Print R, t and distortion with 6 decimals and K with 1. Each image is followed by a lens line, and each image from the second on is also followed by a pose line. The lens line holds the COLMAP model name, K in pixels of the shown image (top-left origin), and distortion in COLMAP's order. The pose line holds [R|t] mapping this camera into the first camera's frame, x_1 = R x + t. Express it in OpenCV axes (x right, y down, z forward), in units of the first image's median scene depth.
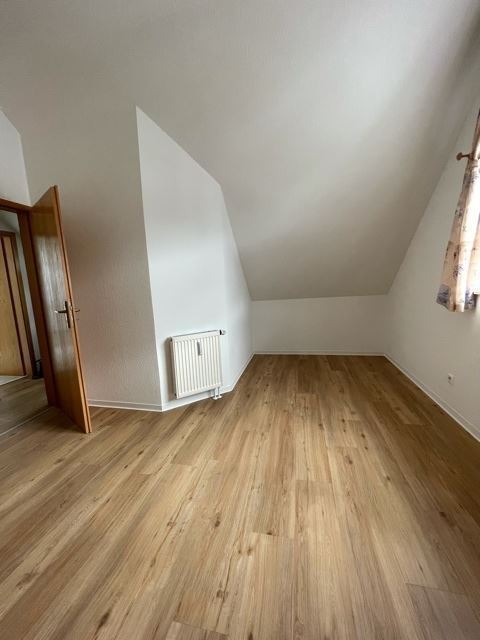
lens RADIAL K [[258.8, 0, 241.6], [0, 258.8, 320.2], [0, 0, 1]] dist [-0.002725, -0.000321]
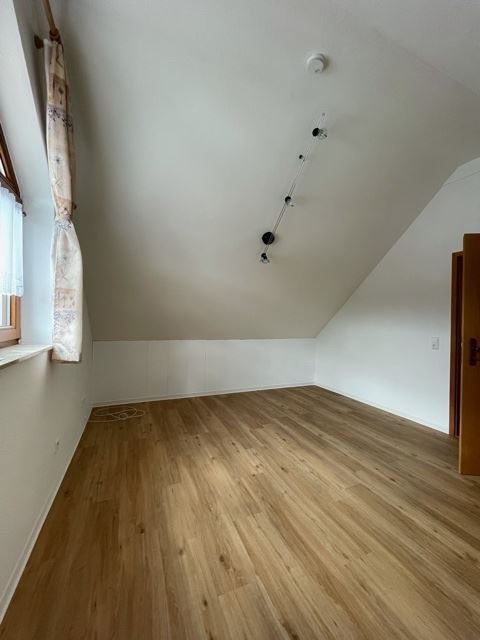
lens RADIAL K [[258.8, 0, 239.9], [0, 258.8, 319.9], [0, 0, 1]] dist [-0.002725, -0.000321]
pose [[-0.816091, 0.037593, -0.576700, 0.822973], [-0.060098, 0.986952, 0.149381, -0.302139], [0.574791, 0.156567, -0.803183, 1.586388]]
